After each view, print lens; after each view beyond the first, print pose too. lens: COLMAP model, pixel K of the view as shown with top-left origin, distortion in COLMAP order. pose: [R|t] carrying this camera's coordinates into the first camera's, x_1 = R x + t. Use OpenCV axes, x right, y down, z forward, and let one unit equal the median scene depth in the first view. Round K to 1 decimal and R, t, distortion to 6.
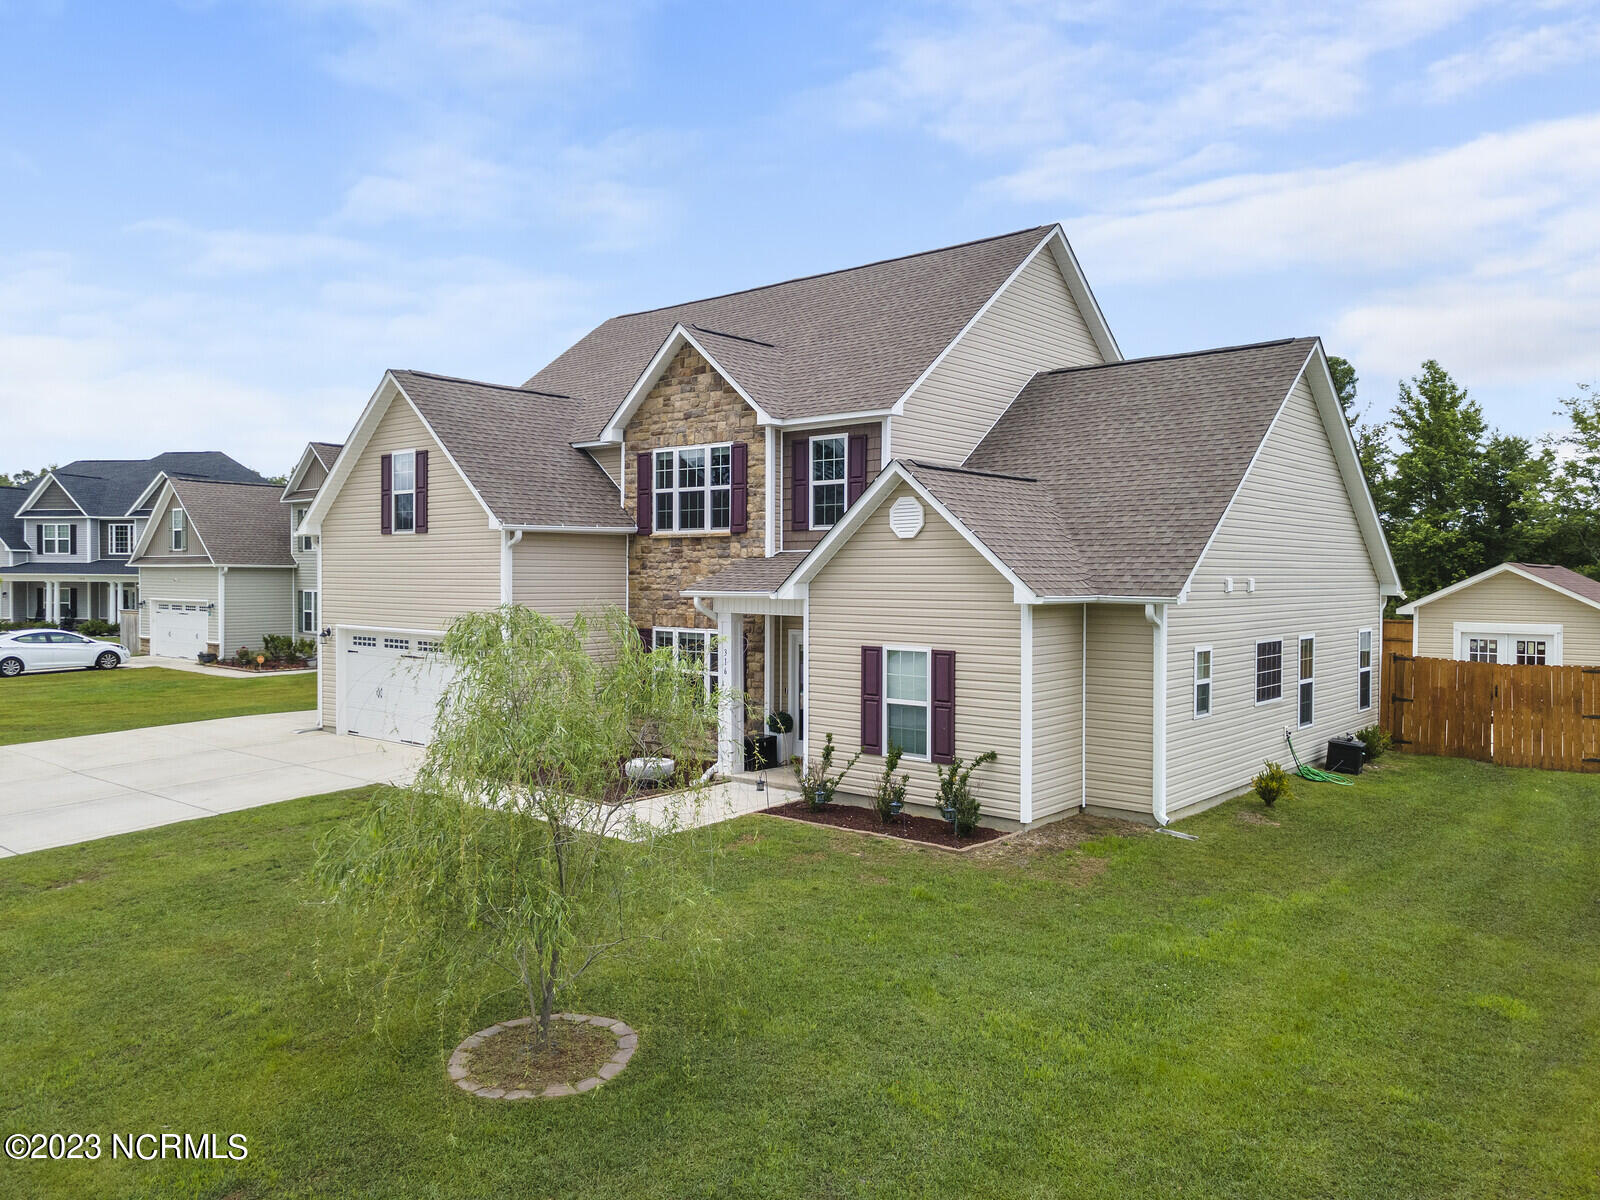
lens RADIAL K [[1187.4, 0, 832.2], [0, 1187.4, 597.8], [0, 0, 1]] dist [-0.002152, 0.002158]
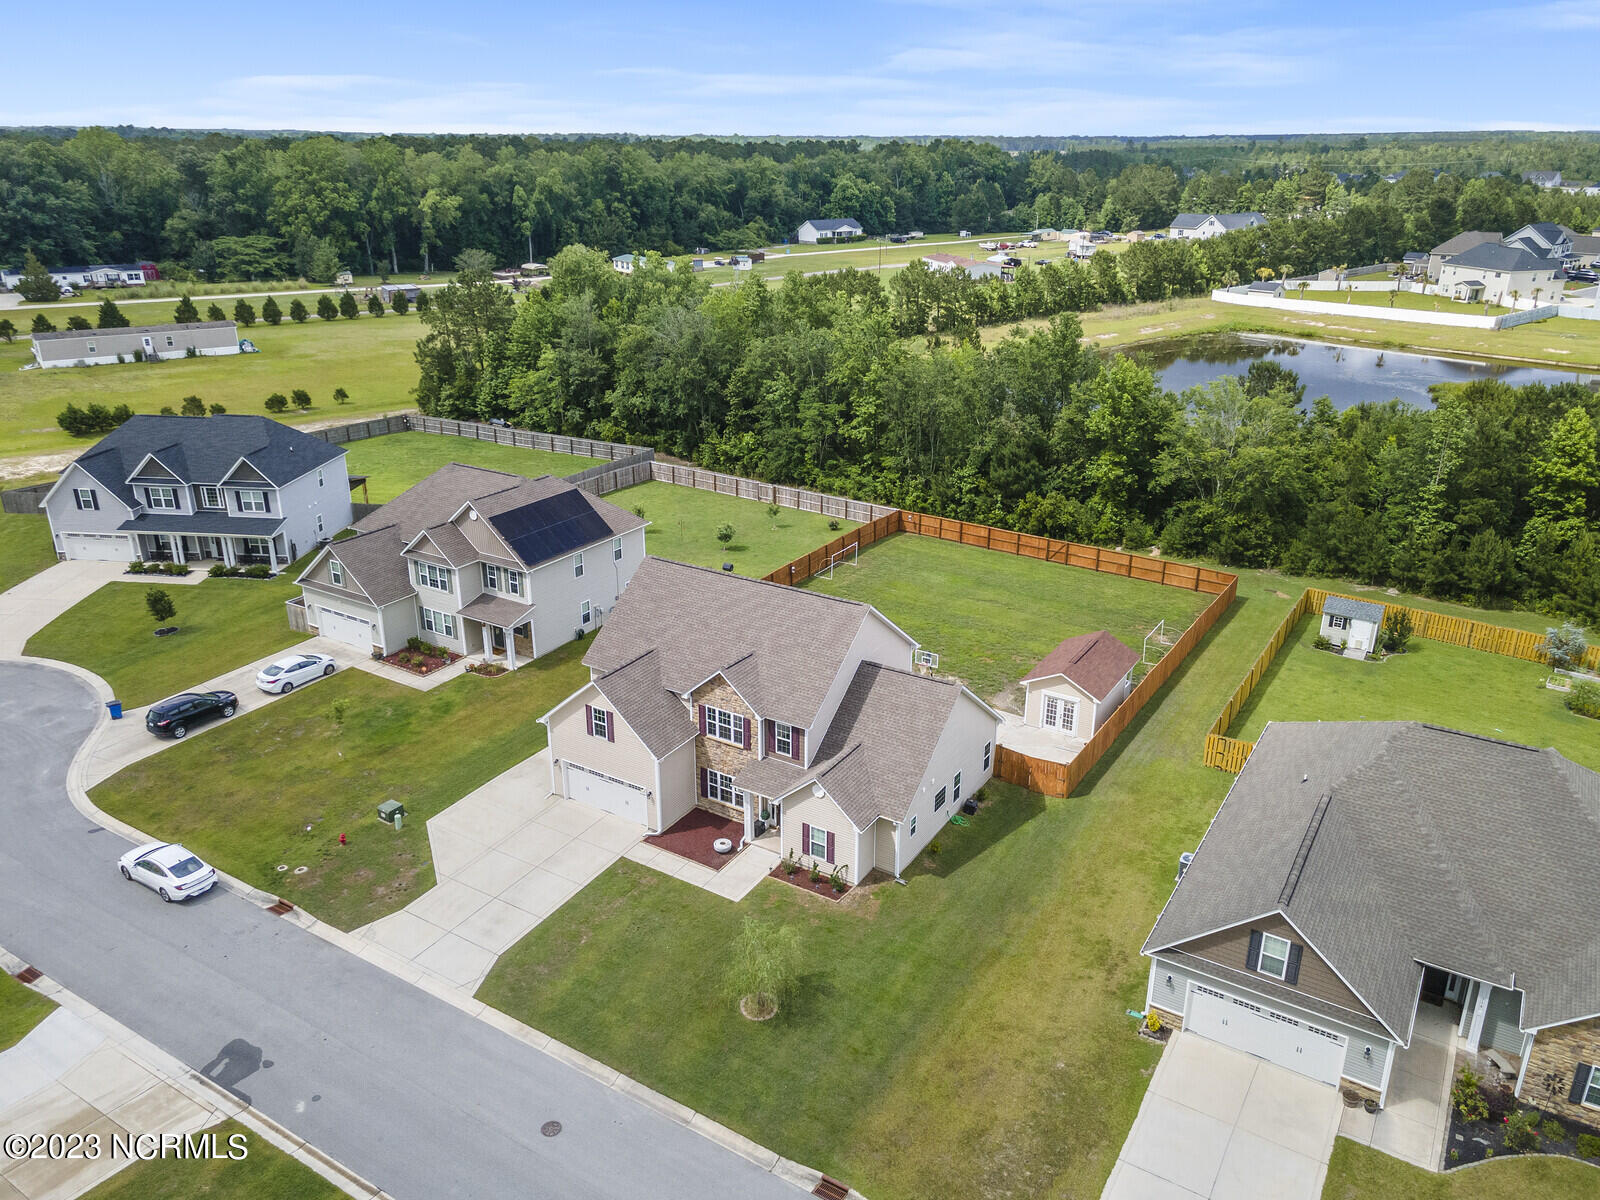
lens RADIAL K [[1188.9, 0, 794.7], [0, 1188.9, 597.4], [0, 0, 1]] dist [0.042271, 0.000935]
pose [[0.992311, -0.051426, 0.112581, -0.247971], [0.009296, 0.937993, 0.346529, -1.256050], [-0.123421, -0.342817, 0.931259, -1.321135]]
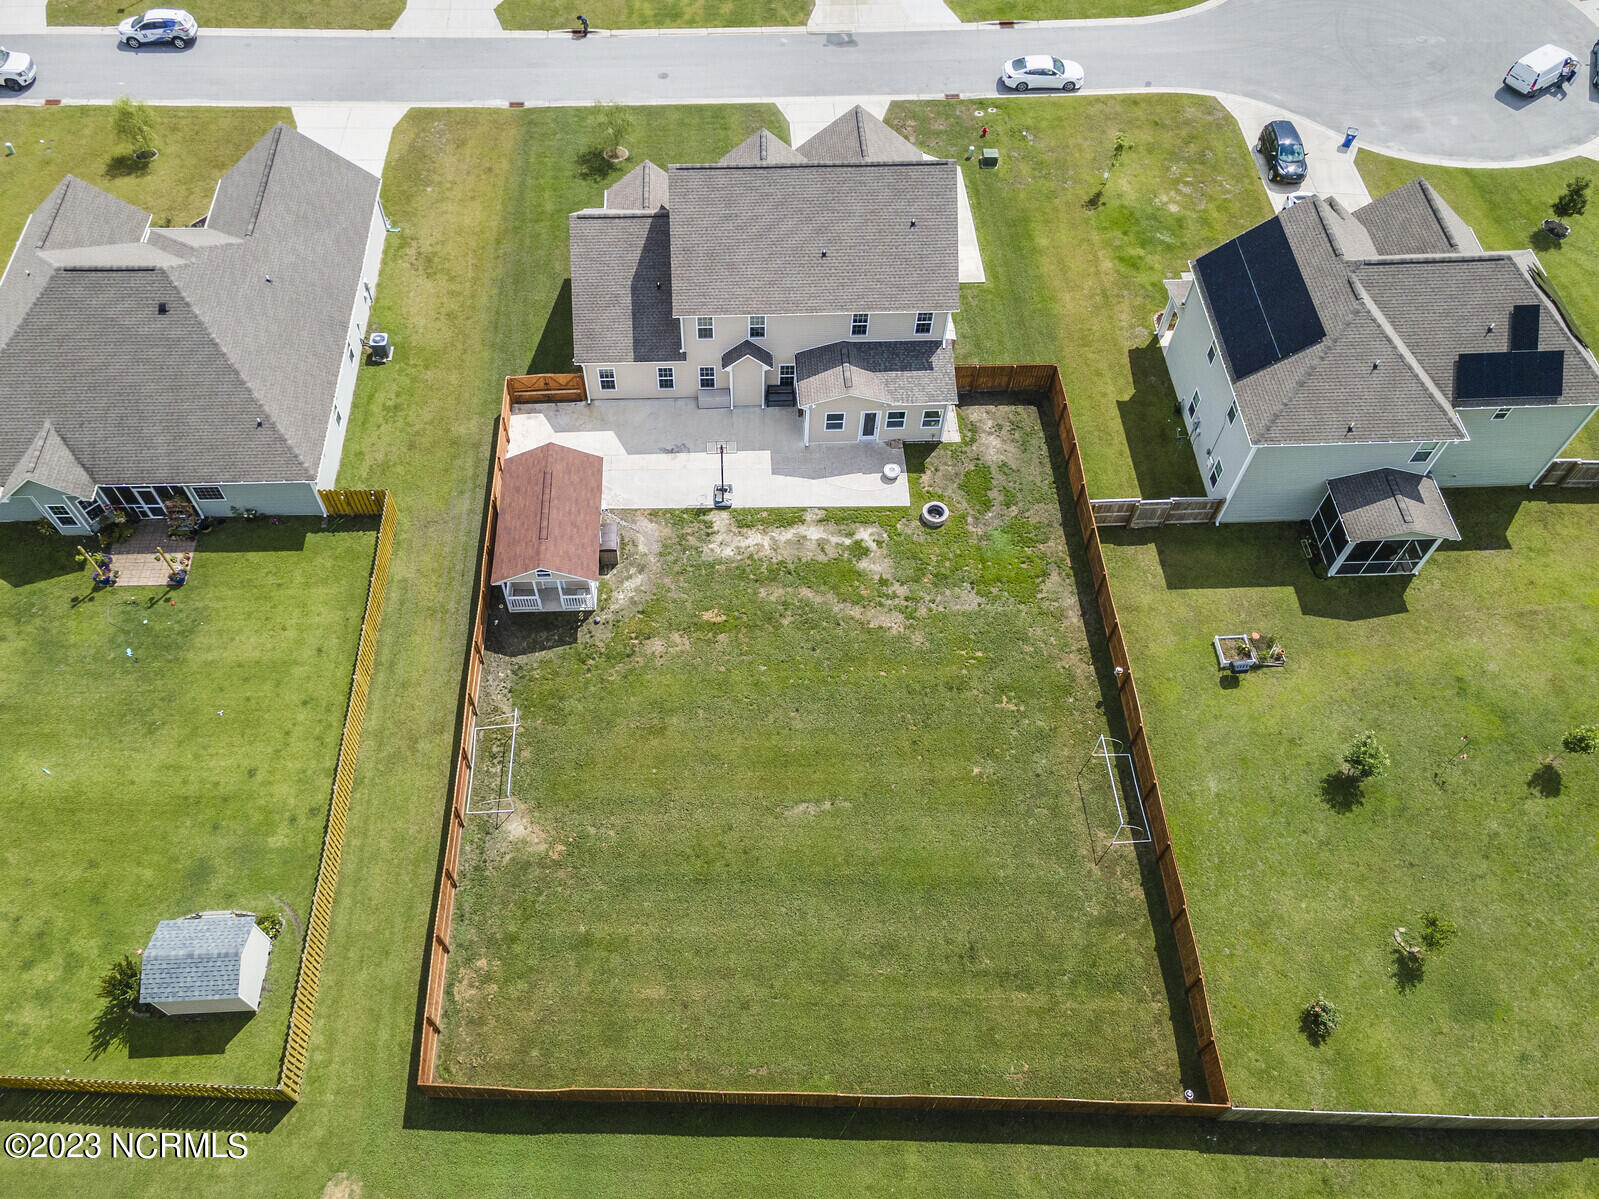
lens RADIAL K [[1188.3, 0, 761.7], [0, 1188.3, 600.7], [0, 0, 1]] dist [0.012171, 0.052230]
pose [[-0.747186, 0.547034, -0.377448, 1.552334], [-0.023783, 0.545548, 0.837742, -1.986187], [0.664189, 0.634926, -0.394616, 2.833025]]
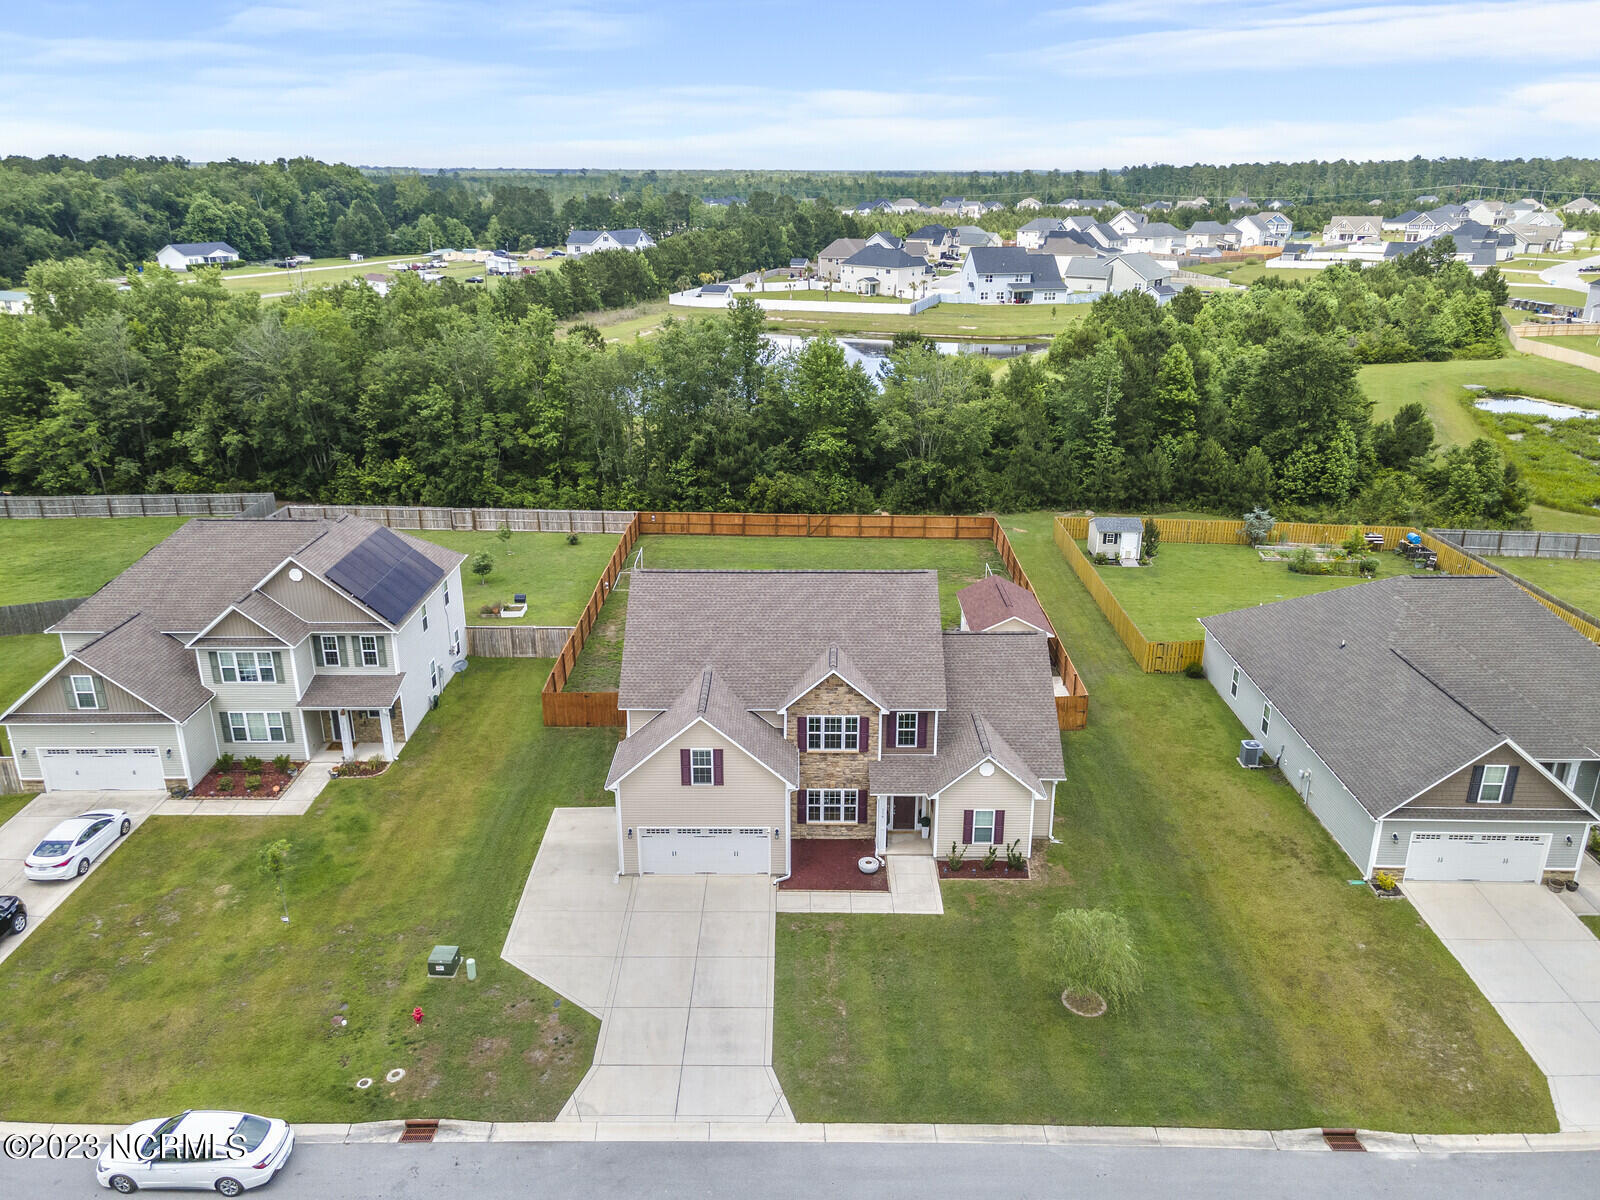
lens RADIAL K [[1164.0, 0, 800.0], [0, 1164.0, 600.0], [0, 0, 1]] dist [0.044270, 0.003304]
pose [[0.774981, -0.225068, 0.590550, -1.435282], [0.015852, 0.941066, 0.337853, -1.092421], [-0.631786, -0.252468, 0.732876, -0.513500]]
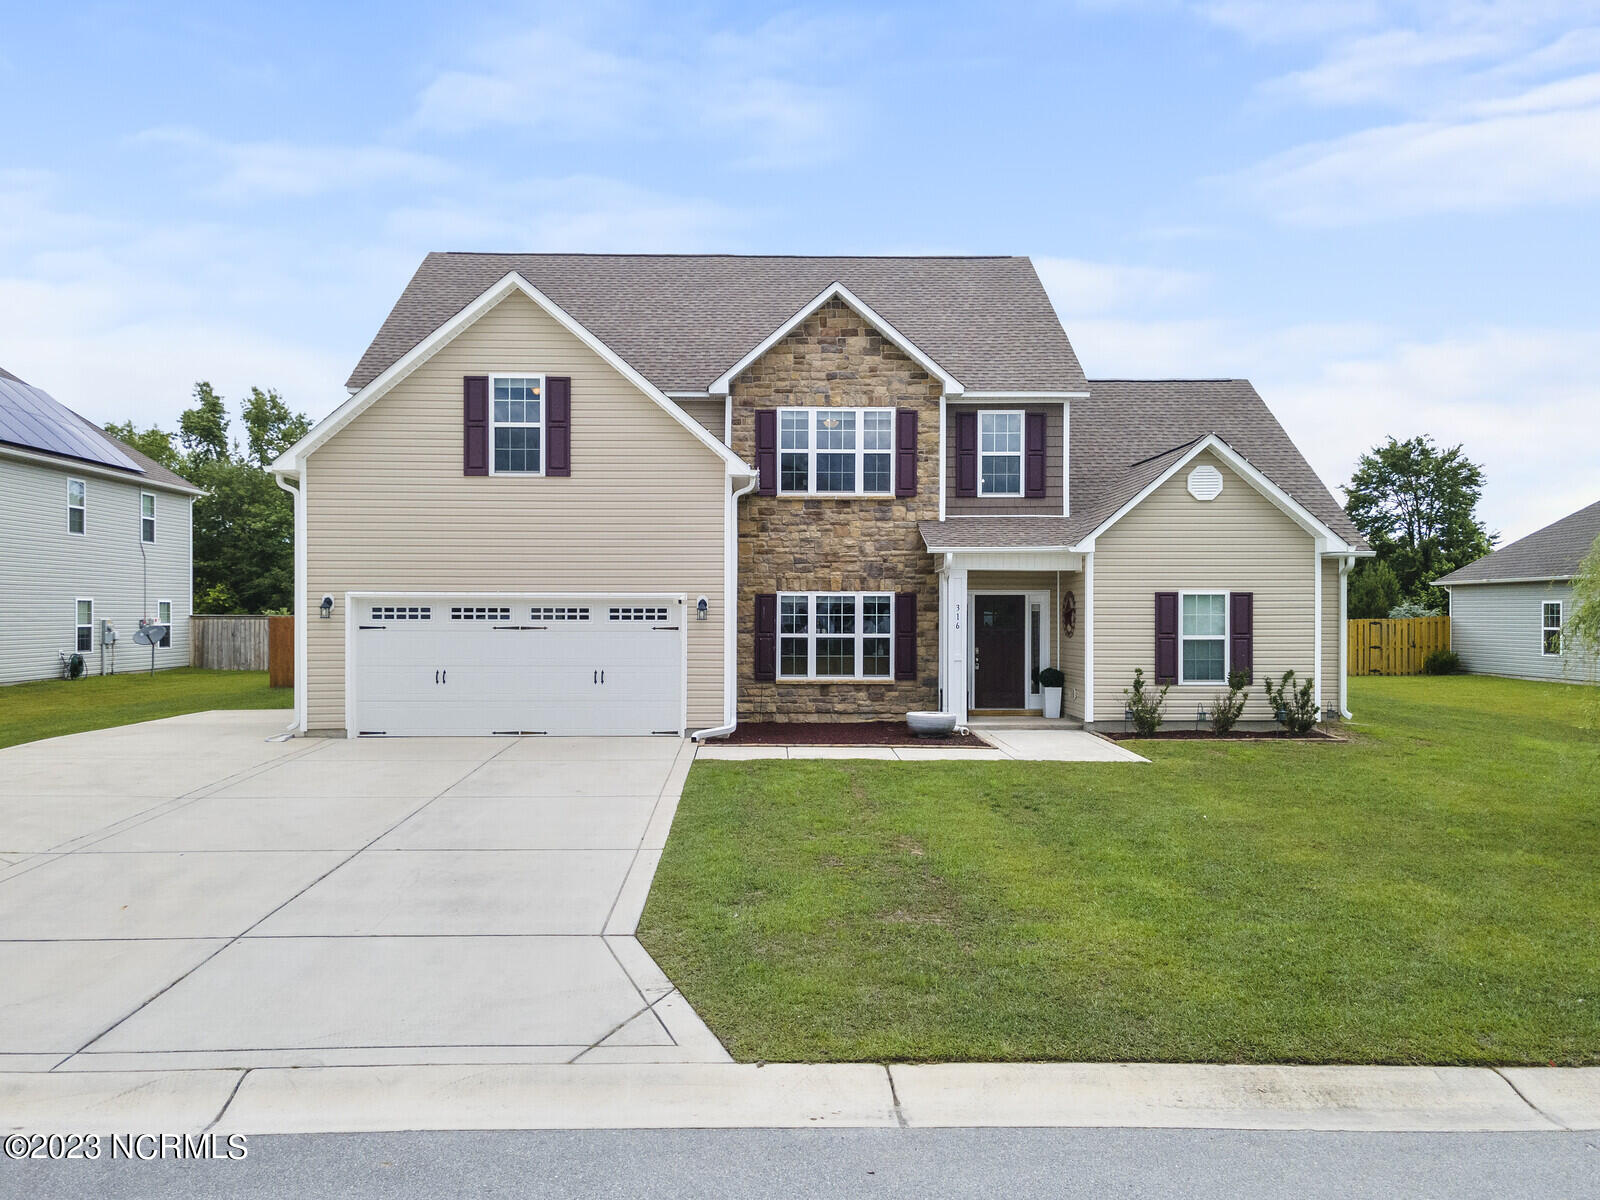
lens RADIAL K [[1191.6, 0, 791.7], [0, 1191.6, 610.7], [0, 0, 1]] dist [0.059590, -0.000470]
pose [[0.759534, -0.001028, 0.650467, -0.812988], [0.013728, 0.999801, -0.014450, 0.056868], [-0.650323, 0.019905, 0.759397, 0.276277]]
